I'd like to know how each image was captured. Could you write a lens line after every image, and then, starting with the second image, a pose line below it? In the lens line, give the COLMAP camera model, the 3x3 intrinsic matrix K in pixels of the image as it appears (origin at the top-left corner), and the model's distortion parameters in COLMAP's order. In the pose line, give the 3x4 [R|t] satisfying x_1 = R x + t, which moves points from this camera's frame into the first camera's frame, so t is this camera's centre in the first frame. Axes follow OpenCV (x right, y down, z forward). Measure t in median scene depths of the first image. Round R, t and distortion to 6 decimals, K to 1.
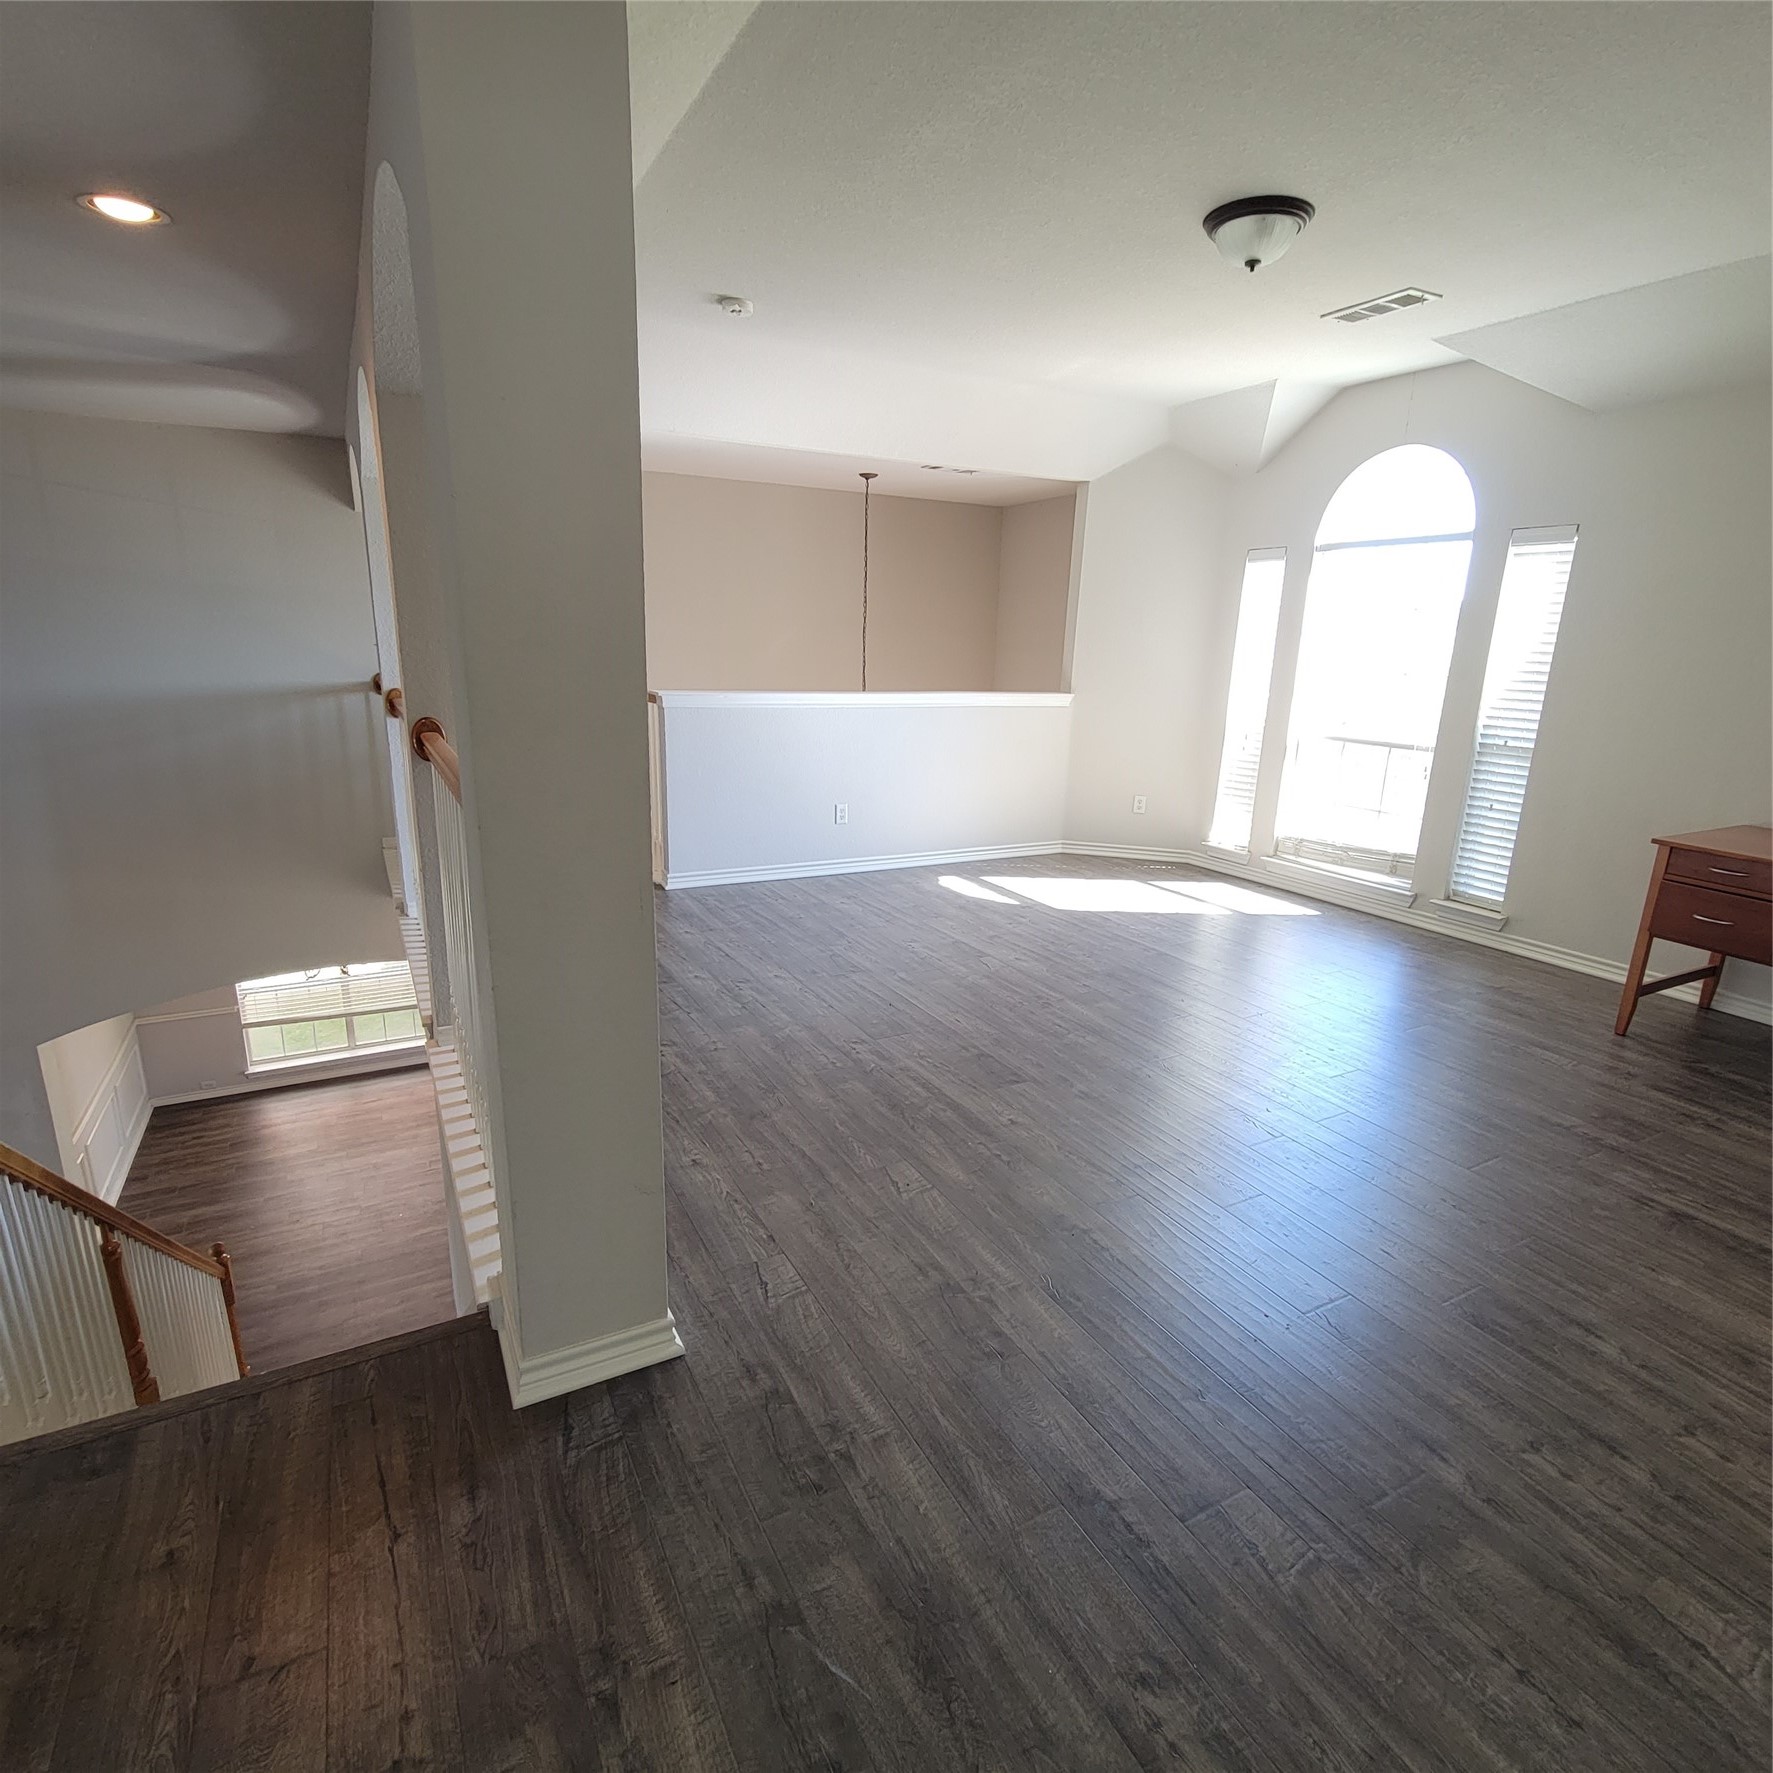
lens RADIAL K [[962.8, 0, 893.8], [0, 962.8, 887.5], [0, 0, 1]] dist [0.000059, -0.001617]
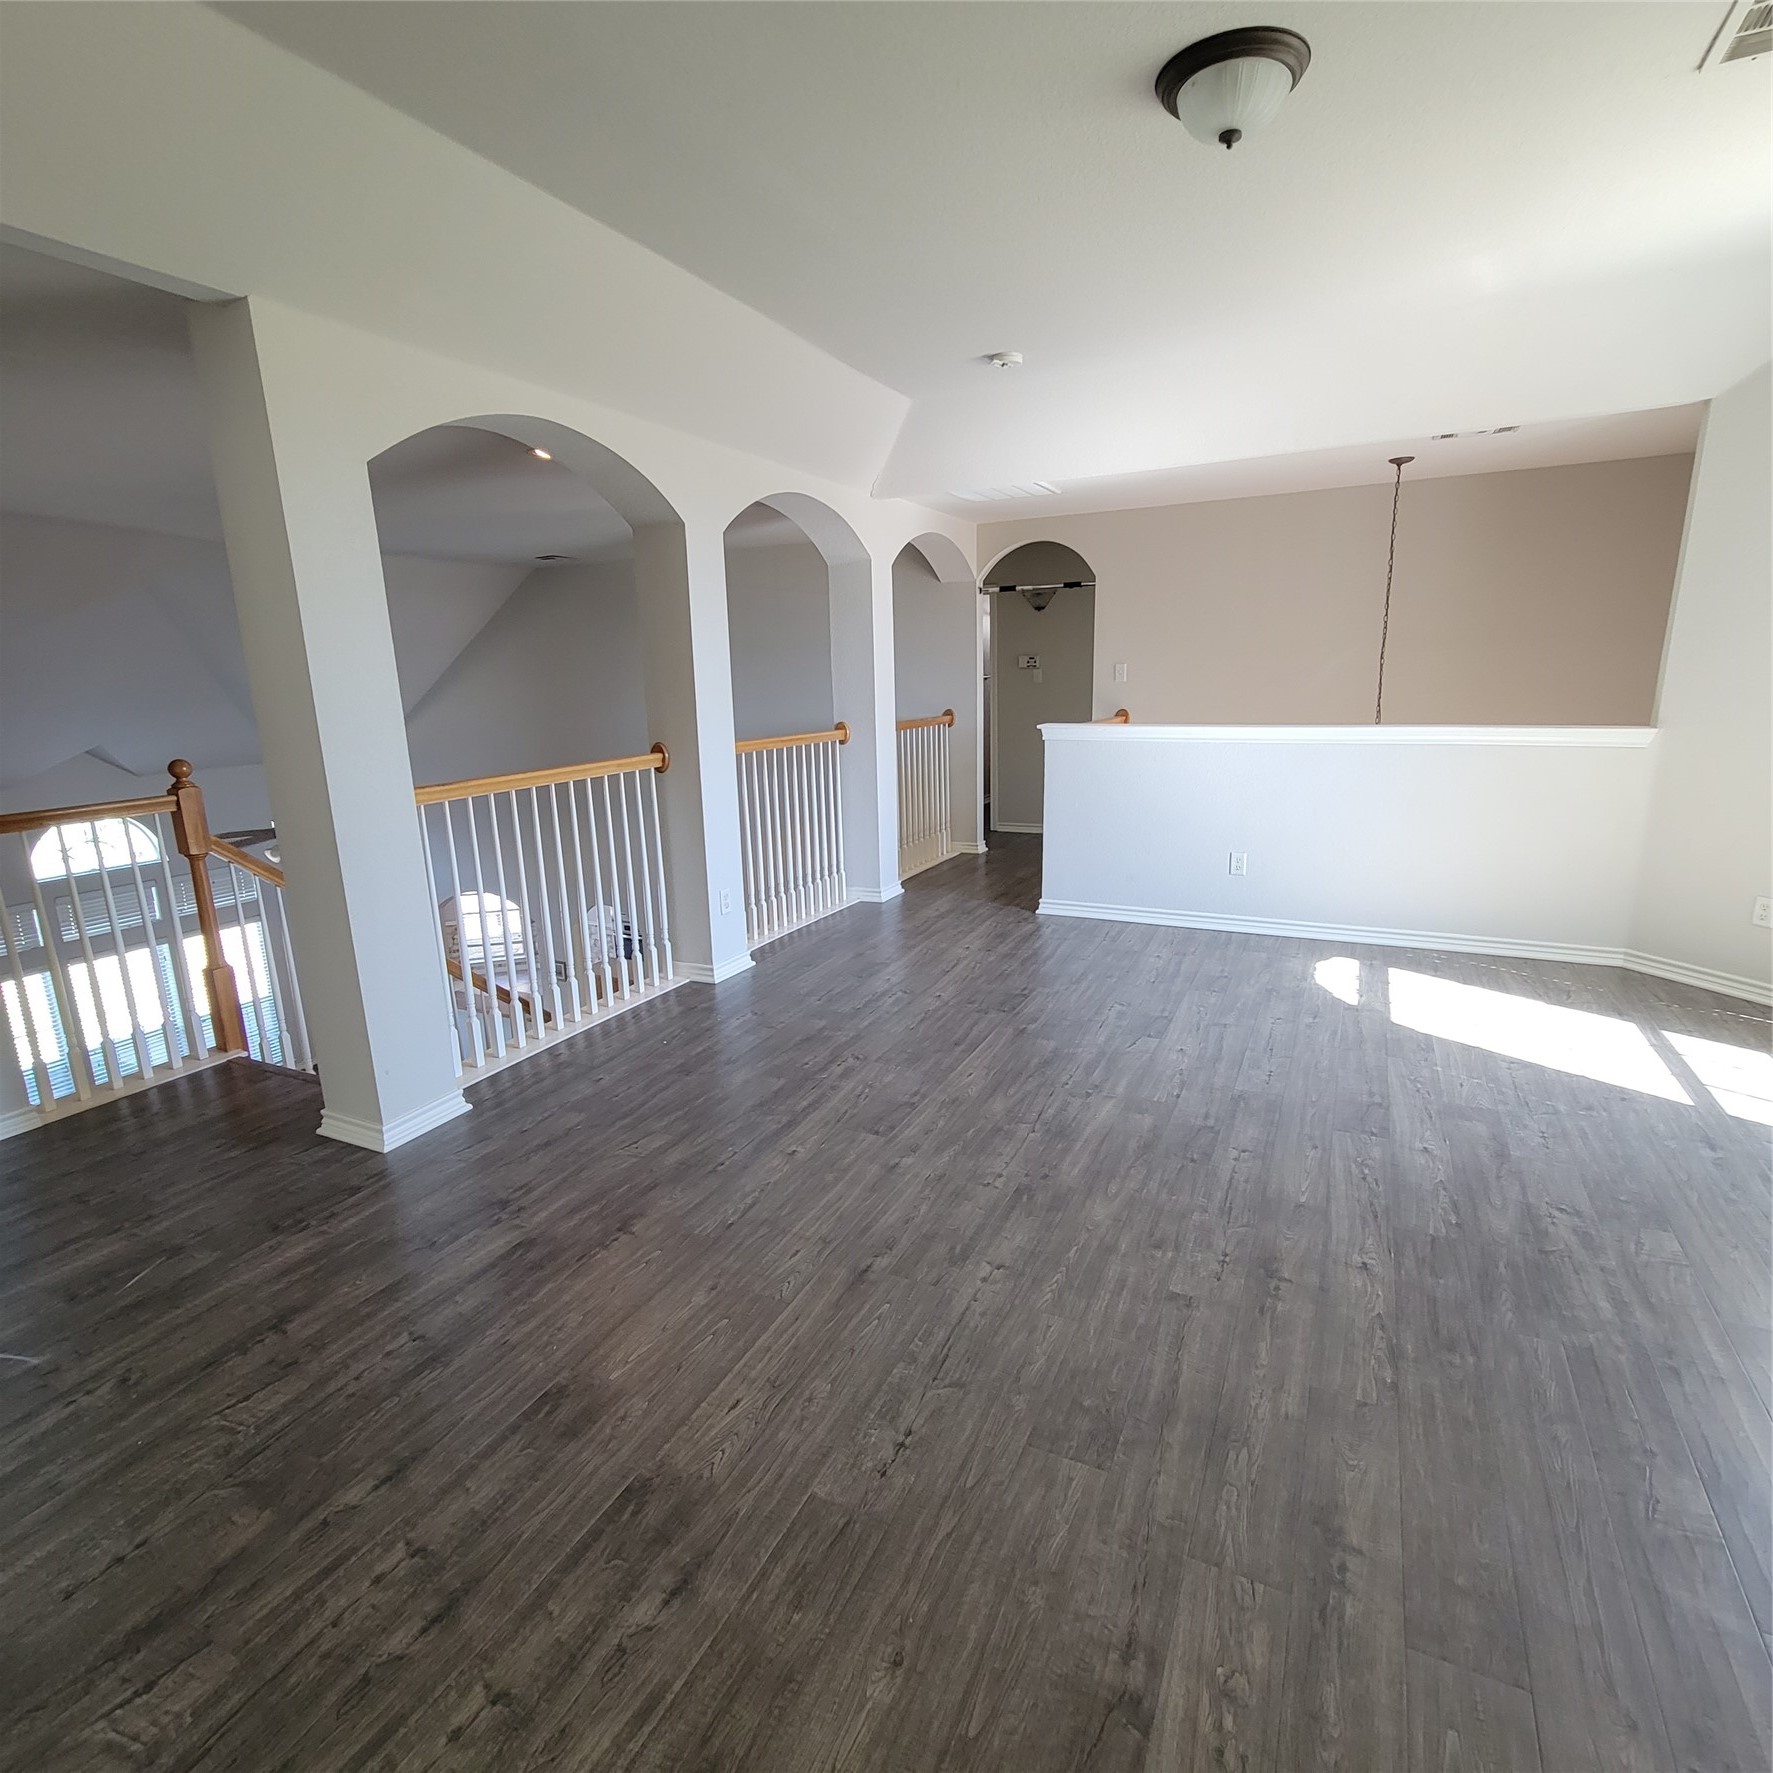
lens RADIAL K [[962.8, 0, 894.0], [0, 962.8, 896.5], [0, 0, 1]] dist [0.000059, -0.001617]
pose [[0.580022, 0.143630, -0.801839, 1.114161], [-0.162730, 0.984922, 0.058712, -0.112598], [0.798182, 0.096429, 0.594649, 0.537096]]
